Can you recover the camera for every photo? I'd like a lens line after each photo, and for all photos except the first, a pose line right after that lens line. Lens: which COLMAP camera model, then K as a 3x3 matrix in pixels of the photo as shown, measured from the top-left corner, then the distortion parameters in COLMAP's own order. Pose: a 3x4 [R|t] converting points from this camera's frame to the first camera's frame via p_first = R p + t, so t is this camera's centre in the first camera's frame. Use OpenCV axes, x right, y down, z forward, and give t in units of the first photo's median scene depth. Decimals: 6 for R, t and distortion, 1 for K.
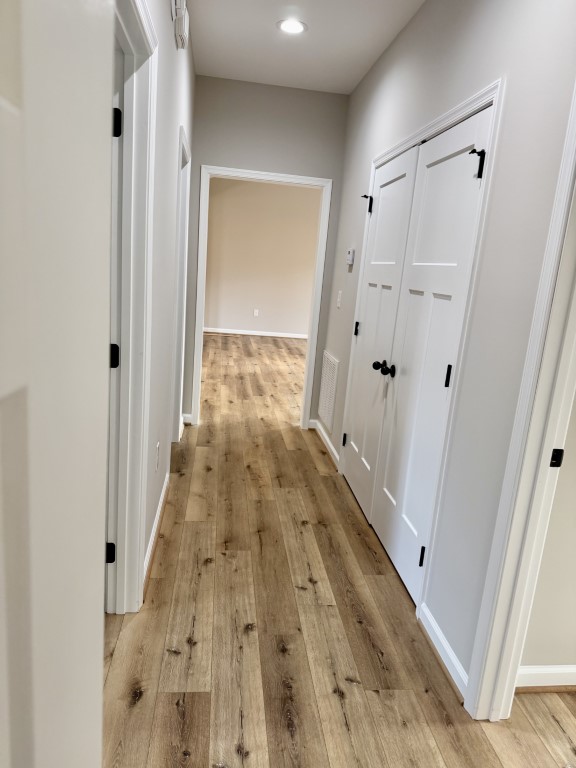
lens RADIAL K [[539.5, 0, 289.3], [0, 539.5, 383.9], [0, 0, 1]] dist [0.054886, -0.045085]
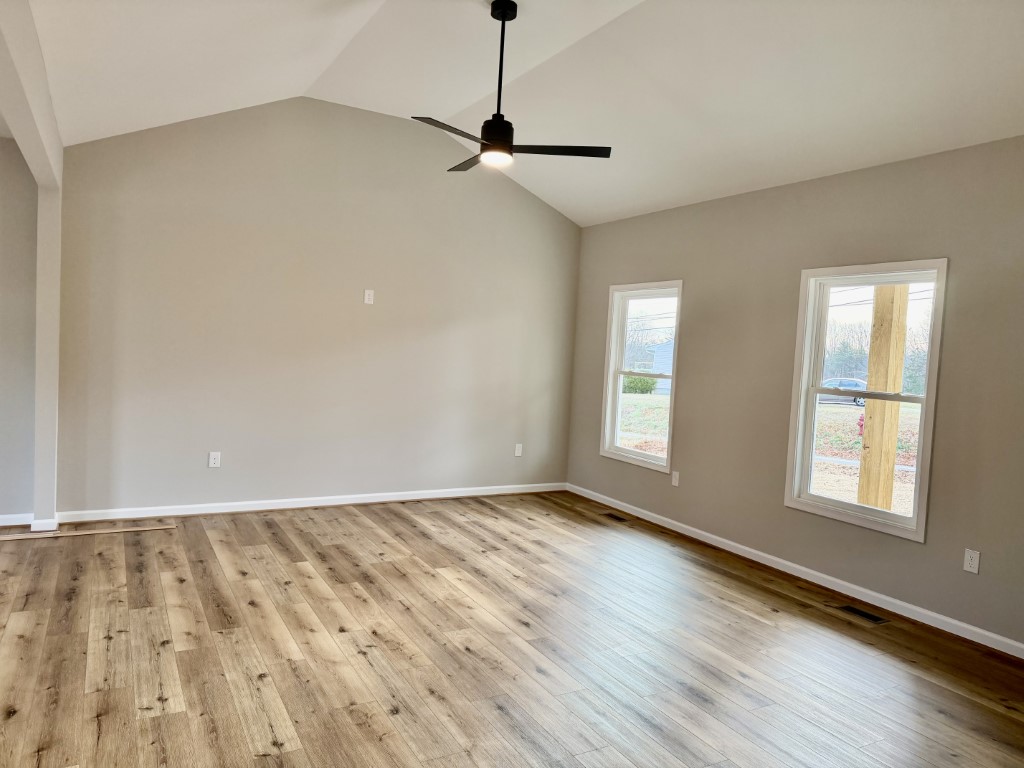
lens RADIAL K [[719.3, 0, 507.6], [0, 719.3, 387.7], [0, 0, 1]] dist [0.054886, -0.045085]
pose [[0.928573, -0.062501, 0.365849, -0.058897], [0.109872, 0.987828, -0.110112, -0.111329], [-0.354514, 0.142443, 0.924137, 0.435581]]
